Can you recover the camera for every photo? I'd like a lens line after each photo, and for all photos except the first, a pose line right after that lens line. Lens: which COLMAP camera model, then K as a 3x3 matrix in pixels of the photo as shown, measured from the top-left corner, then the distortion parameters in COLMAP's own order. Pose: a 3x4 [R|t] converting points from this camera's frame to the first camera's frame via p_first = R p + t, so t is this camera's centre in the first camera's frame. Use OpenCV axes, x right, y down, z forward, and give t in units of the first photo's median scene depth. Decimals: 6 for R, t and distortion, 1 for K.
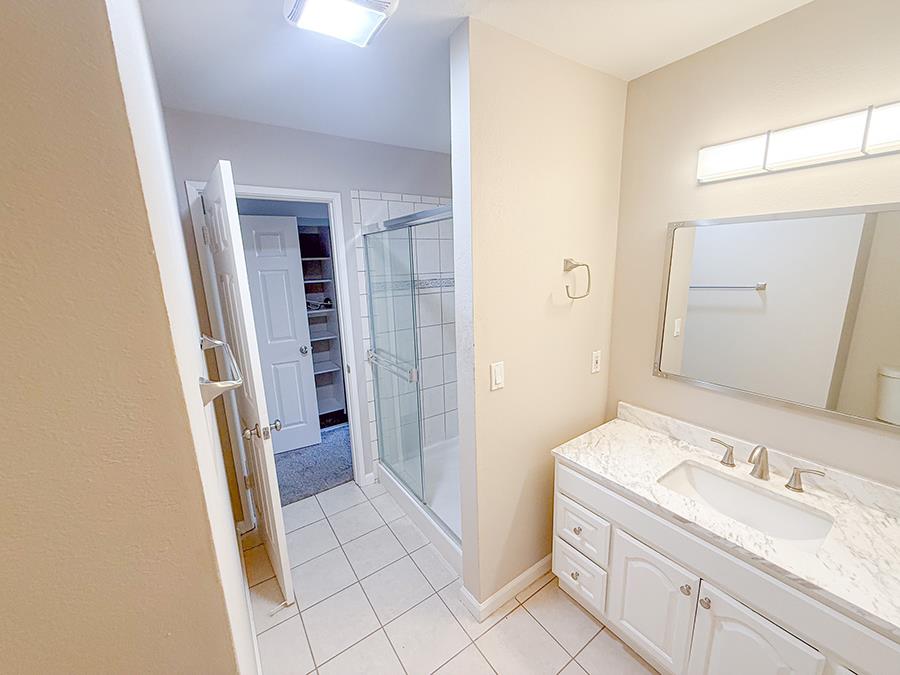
lens RADIAL K [[348.5, 0, 453.8], [0, 348.5, 350.8], [0, 0, 1]] dist [0.012390, 0.000089]
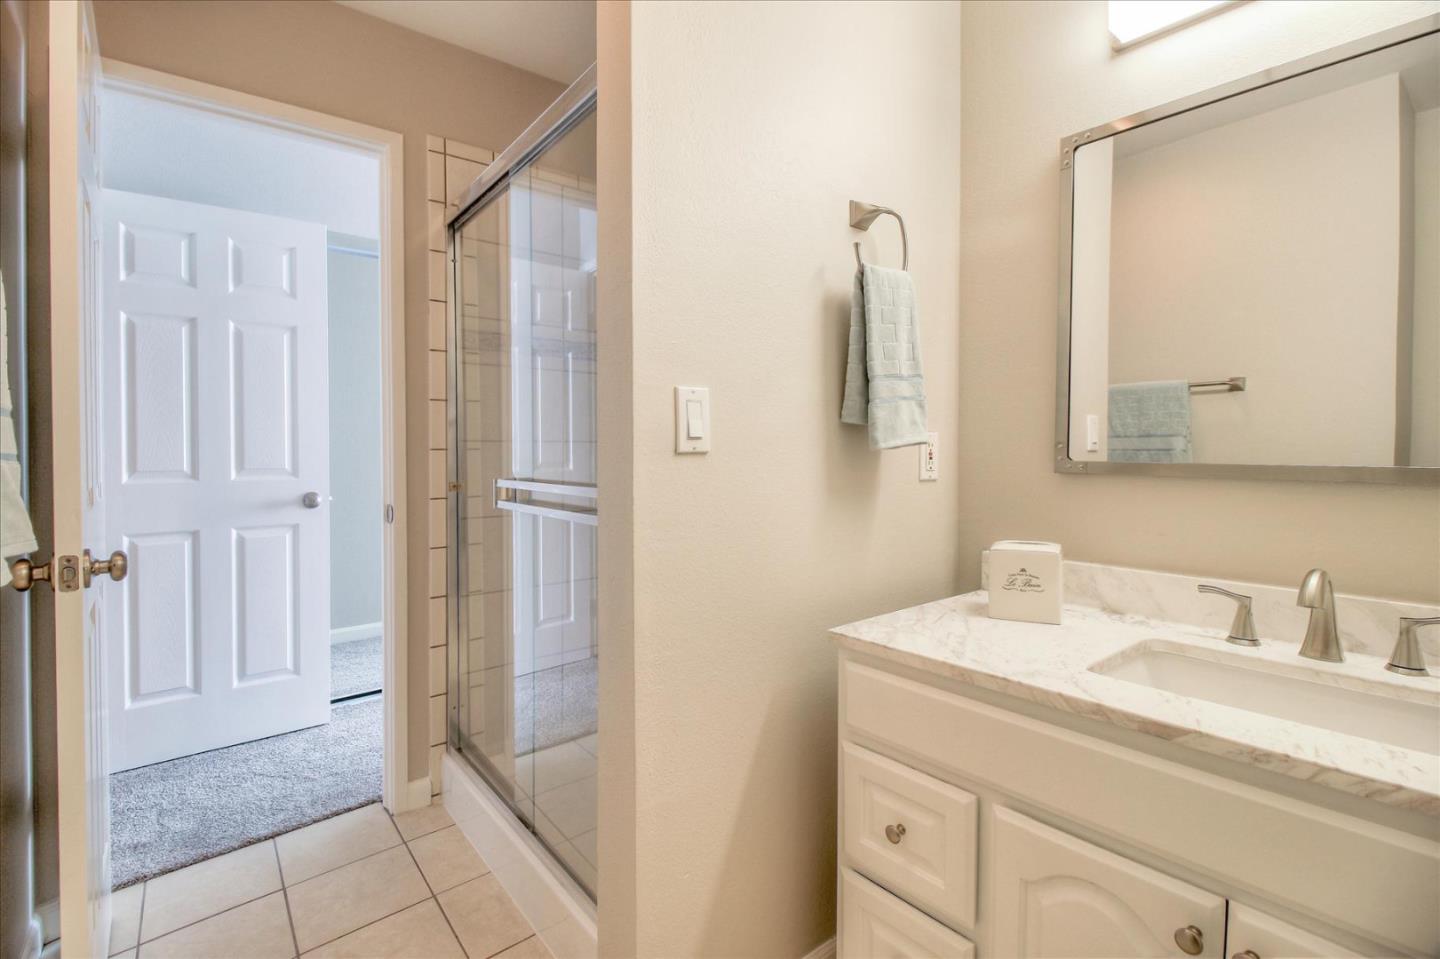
lens RADIAL K [[669.6, 0, 720.6], [0, 669.6, 471.0], [0, 0, 1]] dist [0.005012, -0.011766]
pose [[0.996786, 0.035627, 0.071751, 0.099104], [-0.020872, 0.980230, -0.196756, 0.277133], [-0.077342, 0.194626, 0.977824, 0.229436]]
